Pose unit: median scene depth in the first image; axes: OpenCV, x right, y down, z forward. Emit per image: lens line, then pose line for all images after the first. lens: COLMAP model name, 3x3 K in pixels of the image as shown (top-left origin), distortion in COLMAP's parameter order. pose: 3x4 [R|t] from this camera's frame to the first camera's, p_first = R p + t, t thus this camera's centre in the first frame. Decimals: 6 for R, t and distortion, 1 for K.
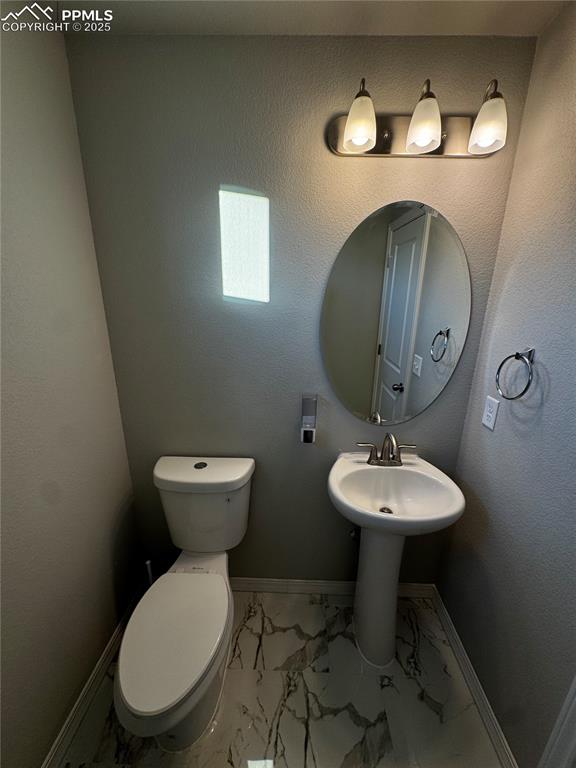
lens RADIAL K [[305.6, 0, 289.5], [0, 305.6, 383.9], [0, 0, 1]] dist [-0.006738, -0.000014]
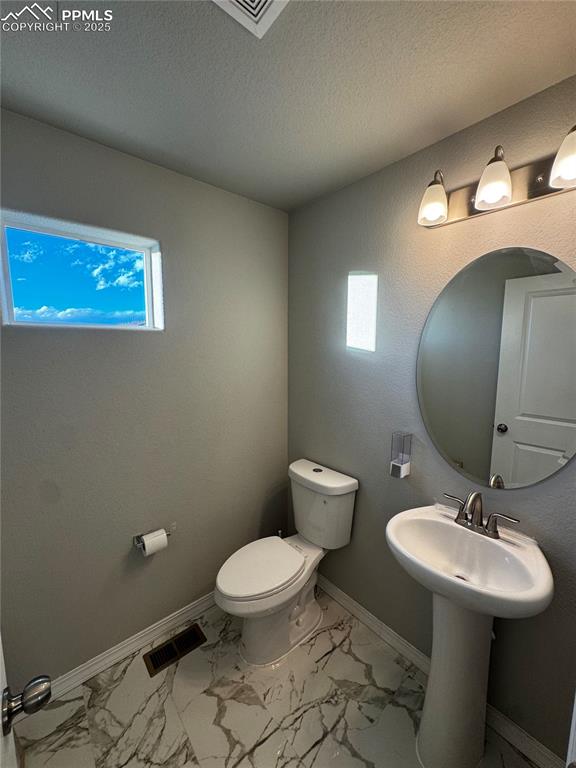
lens RADIAL K [[305.6, 0, 289.5], [0, 305.6, 383.9], [0, 0, 1]] dist [-0.006738, -0.000014]
pose [[0.665753, 0.068818, -0.742992, 0.585640], [-0.202330, 0.975082, -0.090982, 0.045715], [0.718217, 0.210901, 0.663088, -0.043507]]
